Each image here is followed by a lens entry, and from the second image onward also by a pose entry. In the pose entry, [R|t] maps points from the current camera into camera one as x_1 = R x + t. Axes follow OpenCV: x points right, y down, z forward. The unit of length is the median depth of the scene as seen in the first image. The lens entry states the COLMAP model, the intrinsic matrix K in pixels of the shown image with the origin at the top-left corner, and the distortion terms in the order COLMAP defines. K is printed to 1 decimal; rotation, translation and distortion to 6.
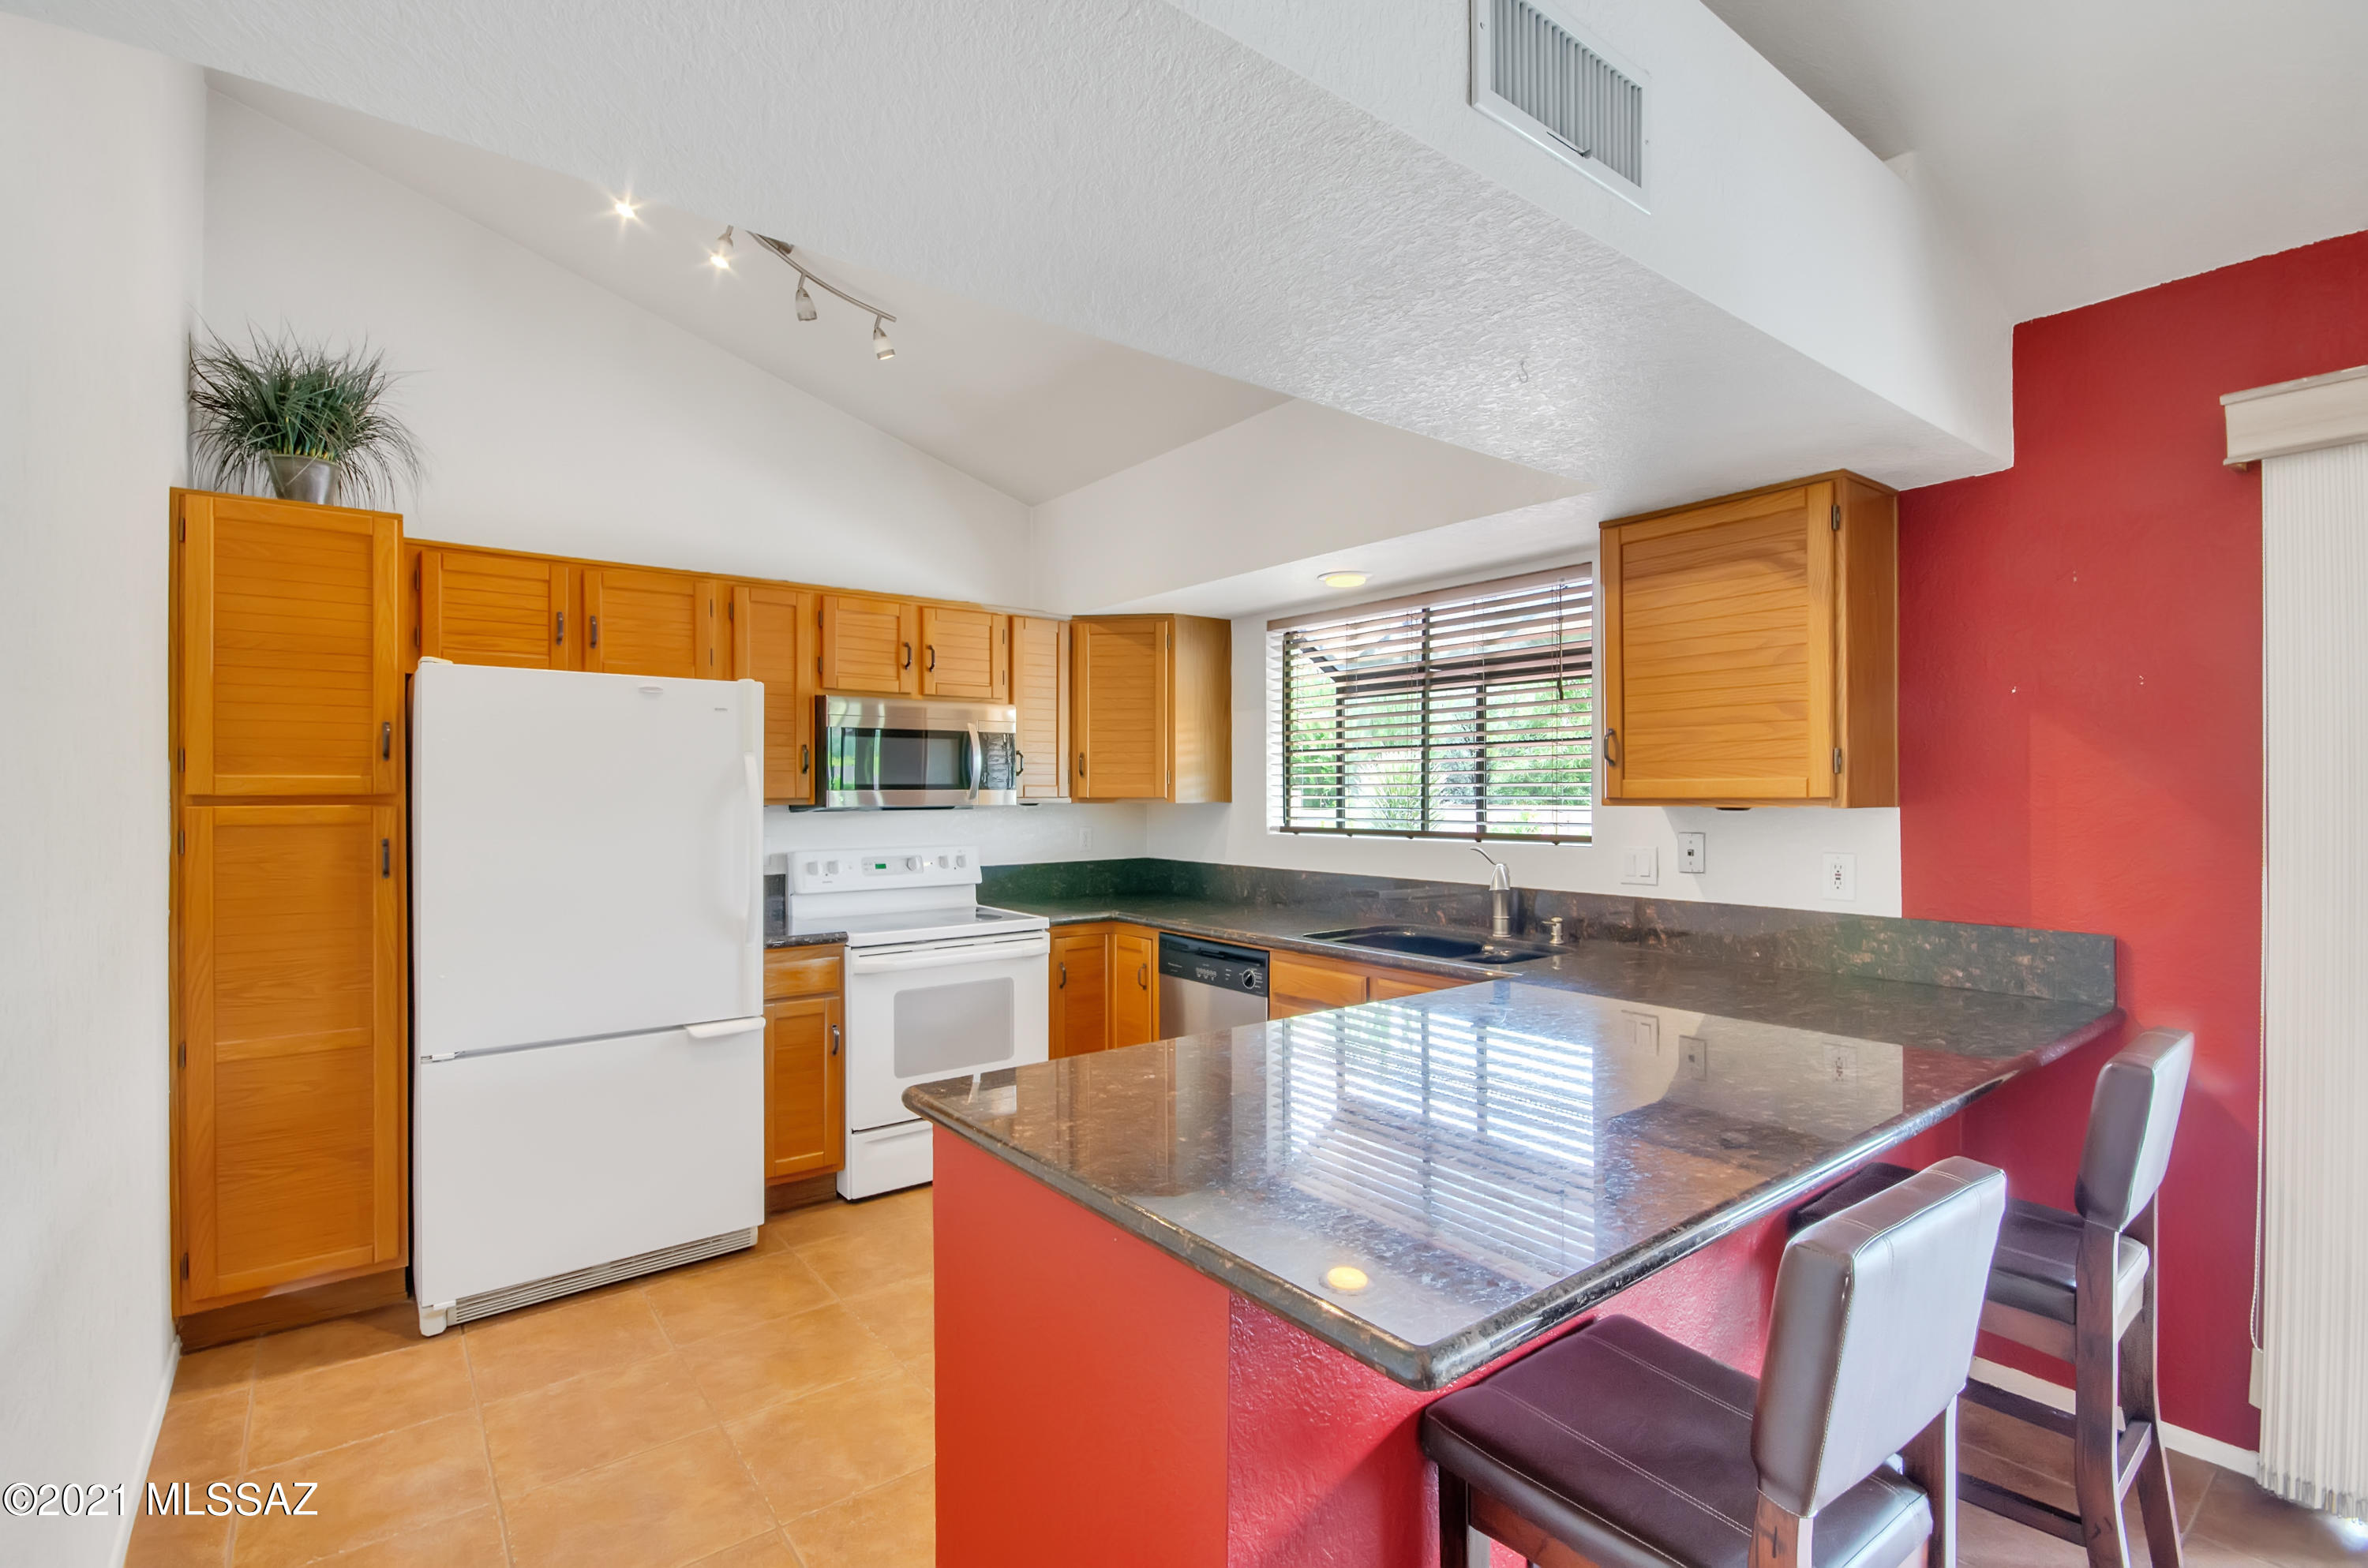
lens RADIAL K [[1077.8, 0, 1198.5], [0, 1077.8, 792.0], [0, 0, 1]] dist [0.000189, -0.004006]
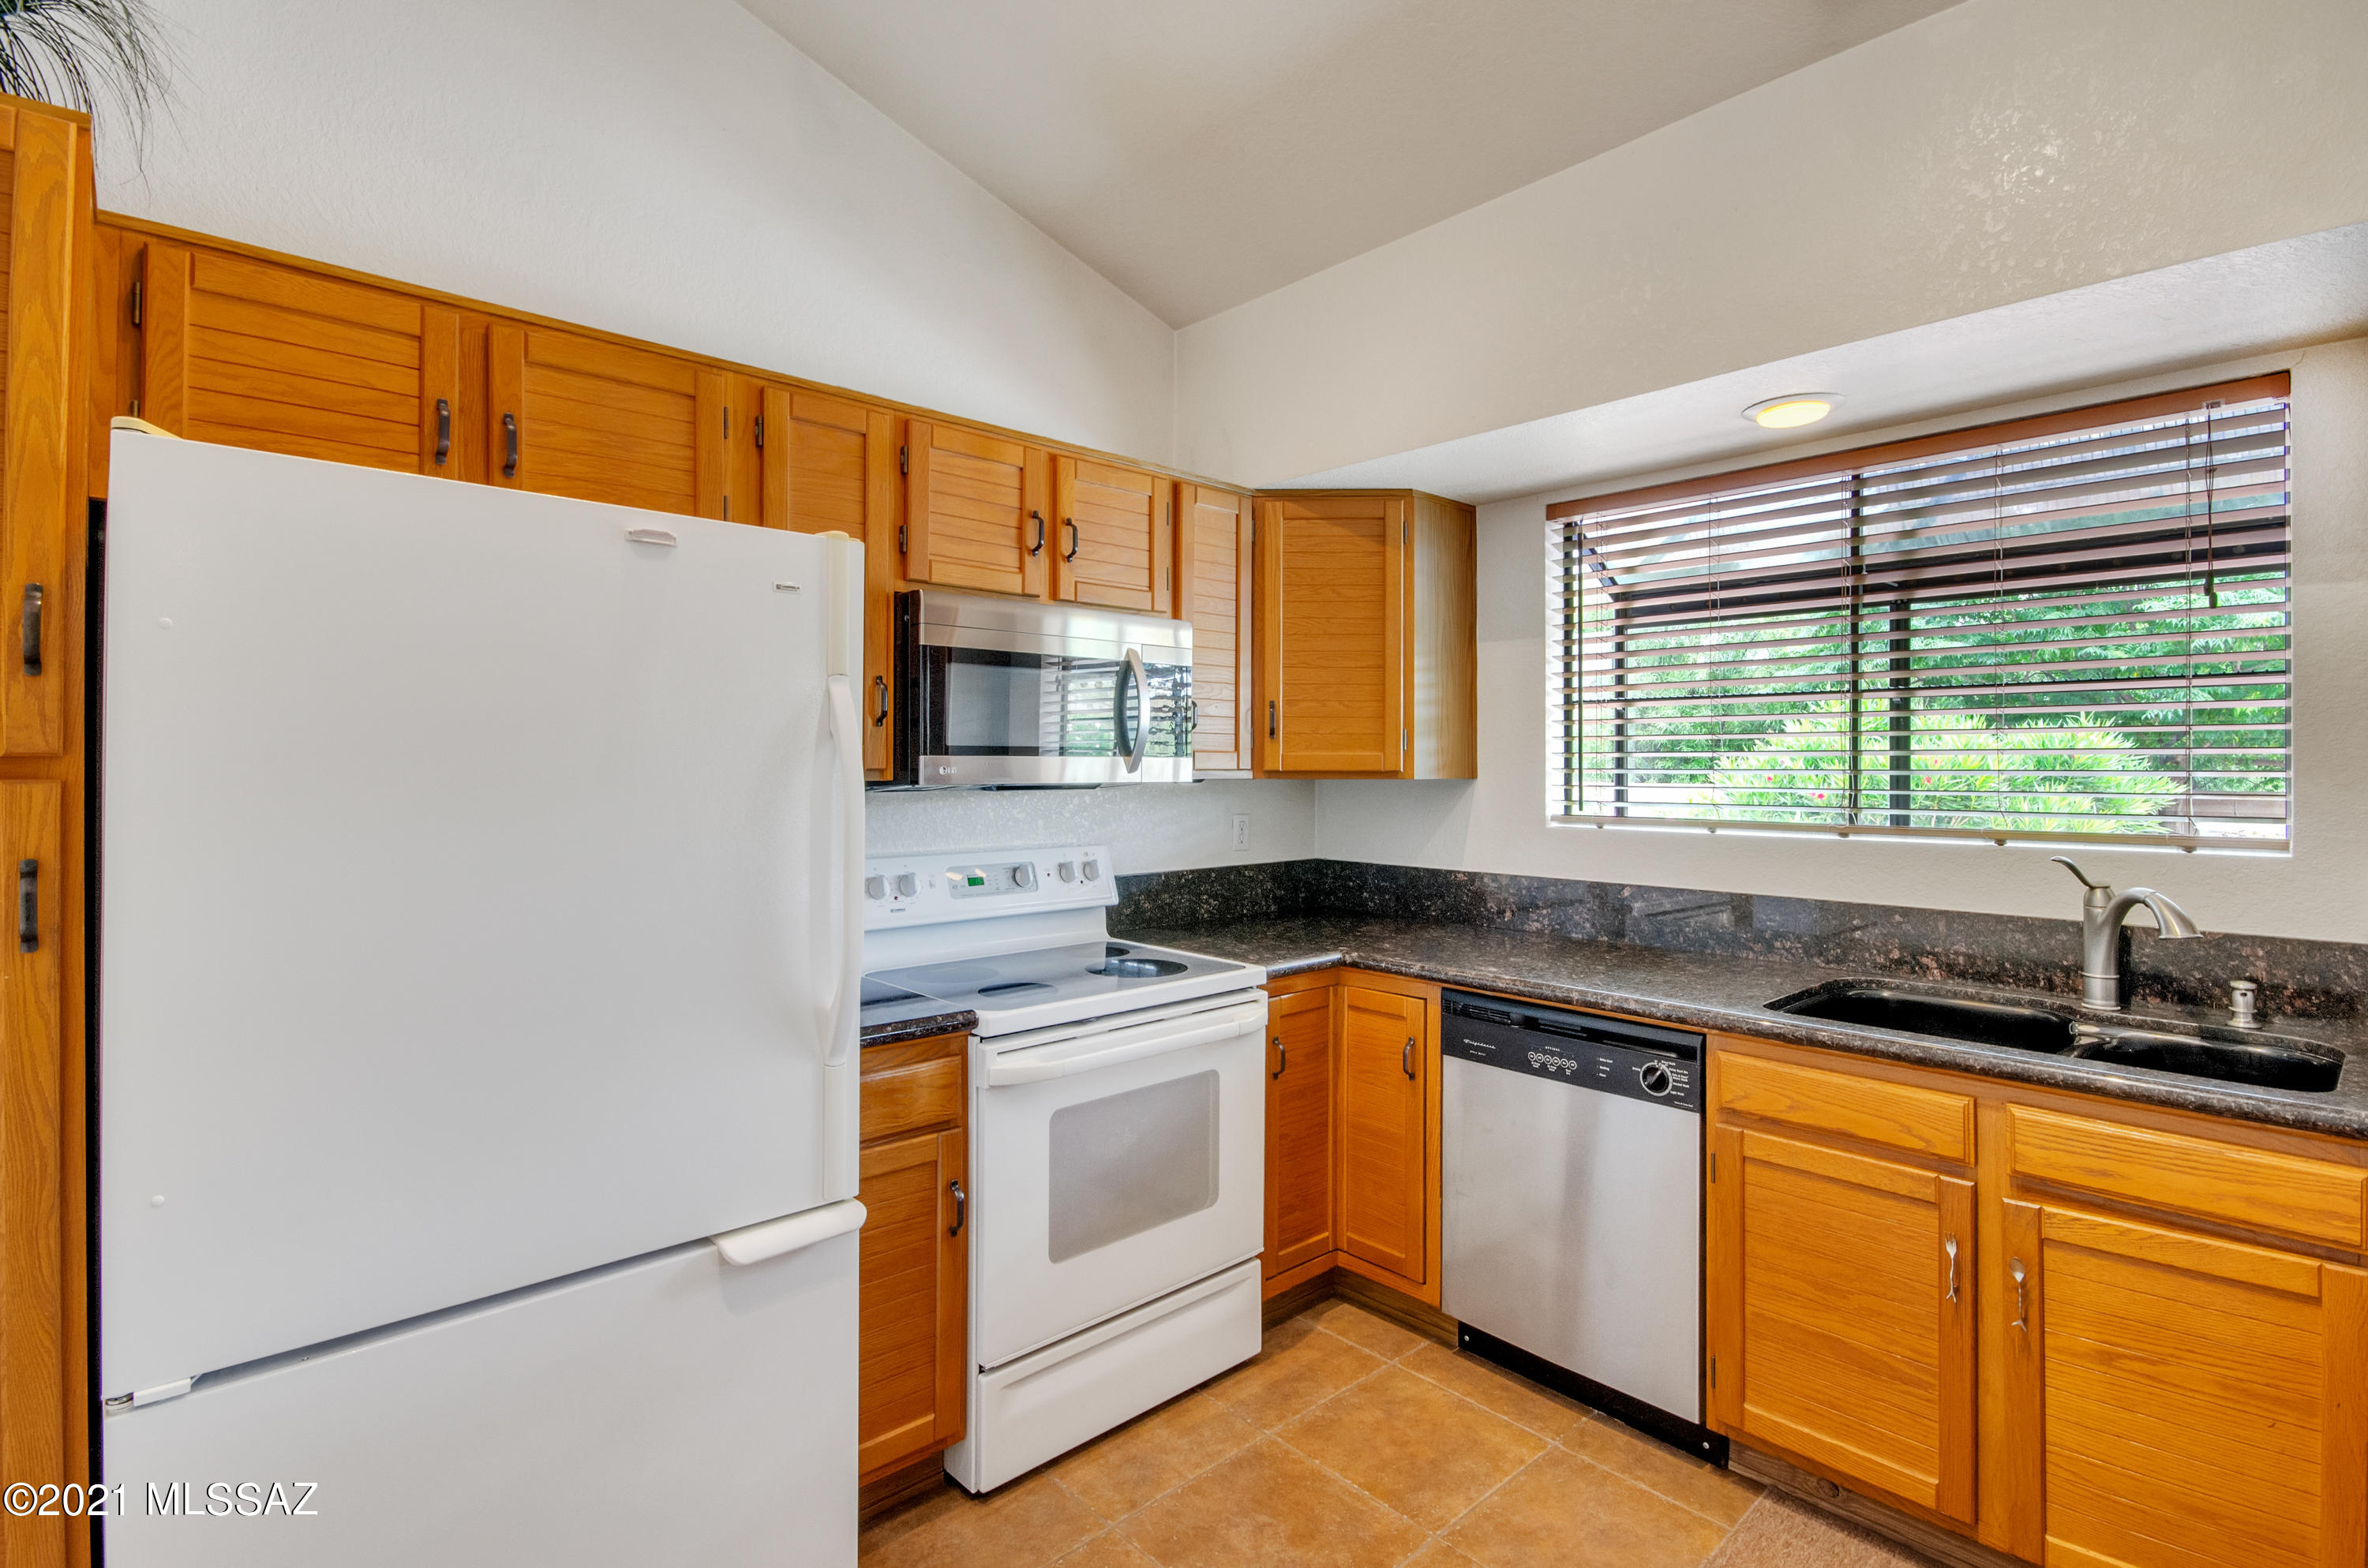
lens RADIAL K [[1141.2, 0, 1185.8], [0, 1141.2, 758.8], [0, 0, 1]] dist [0.001488, 0.001182]
pose [[0.997316, 0.004699, 0.073069, -0.250922], [-0.004320, 0.999976, -0.005346, 0.002784], [-0.073092, 0.005016, 0.997313, 0.389482]]
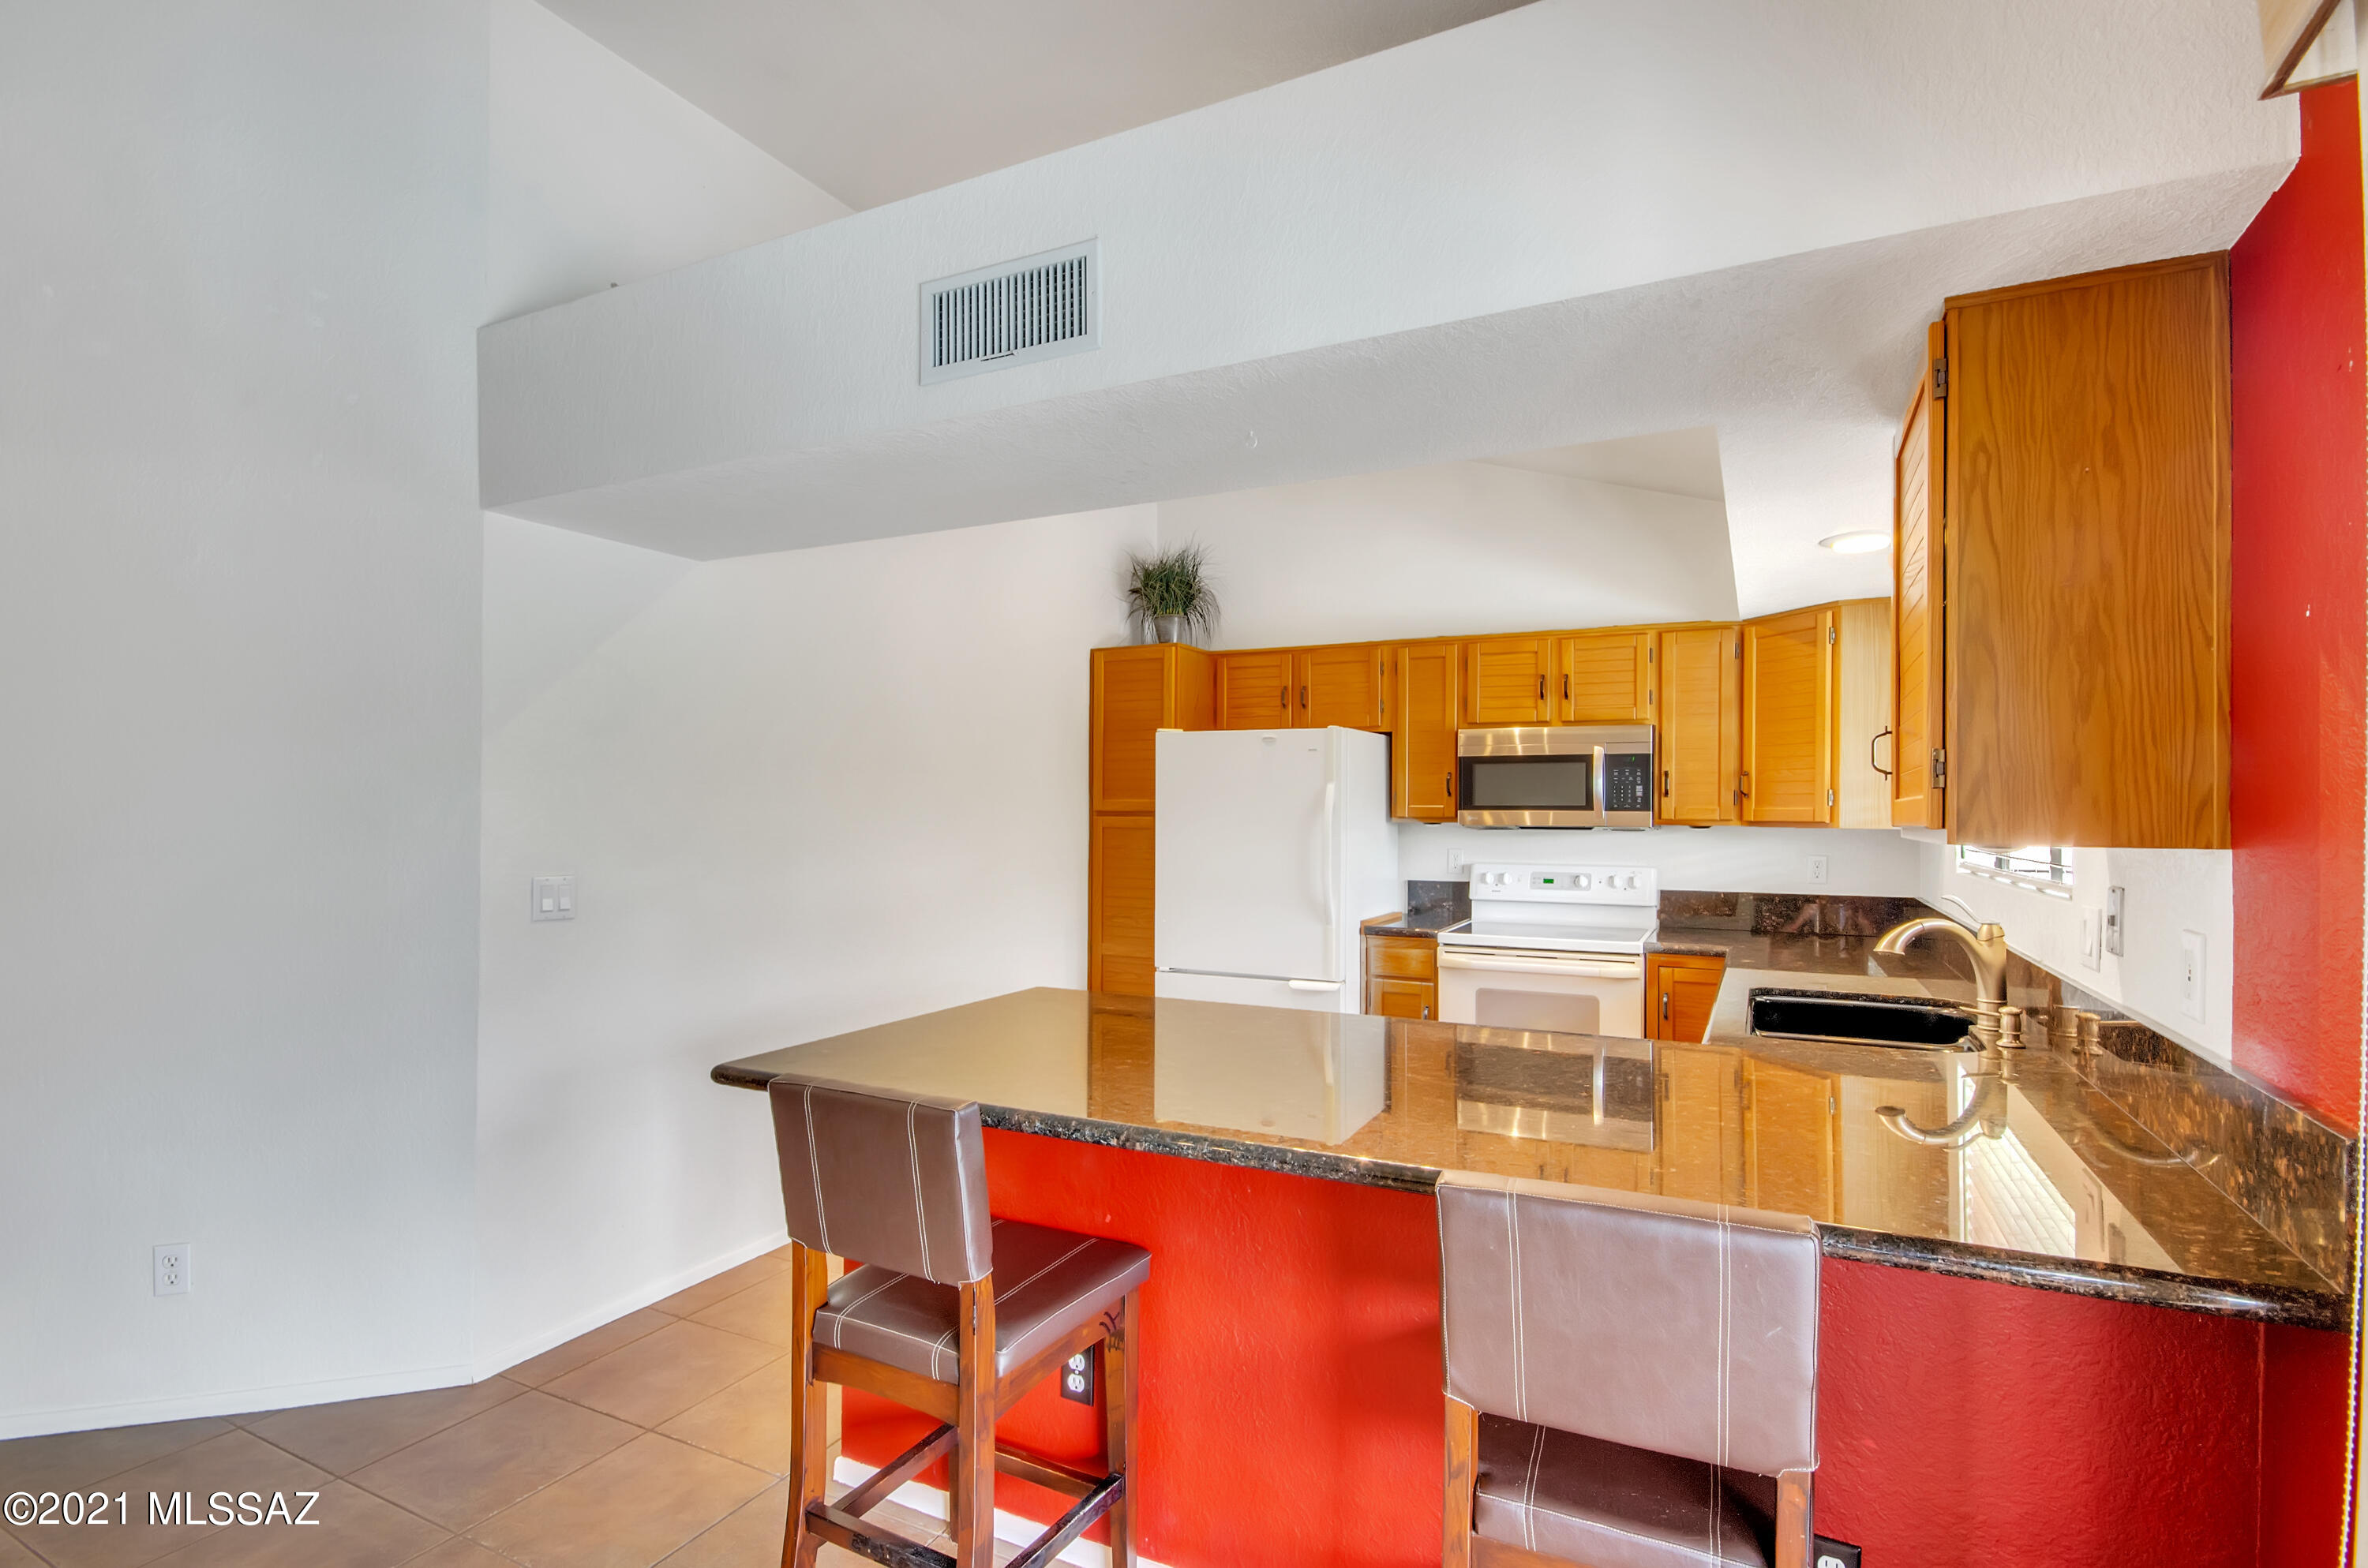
lens RADIAL K [[1141.2, 0, 1232.1], [0, 1141.2, 800.3], [0, 0, 1]] dist [0.001488, 0.001182]
pose [[0.440798, -0.002986, -0.897602, 0.667112], [-0.007980, 0.999942, -0.007245, -0.001490], [0.897571, 0.010357, 0.440748, 0.234245]]
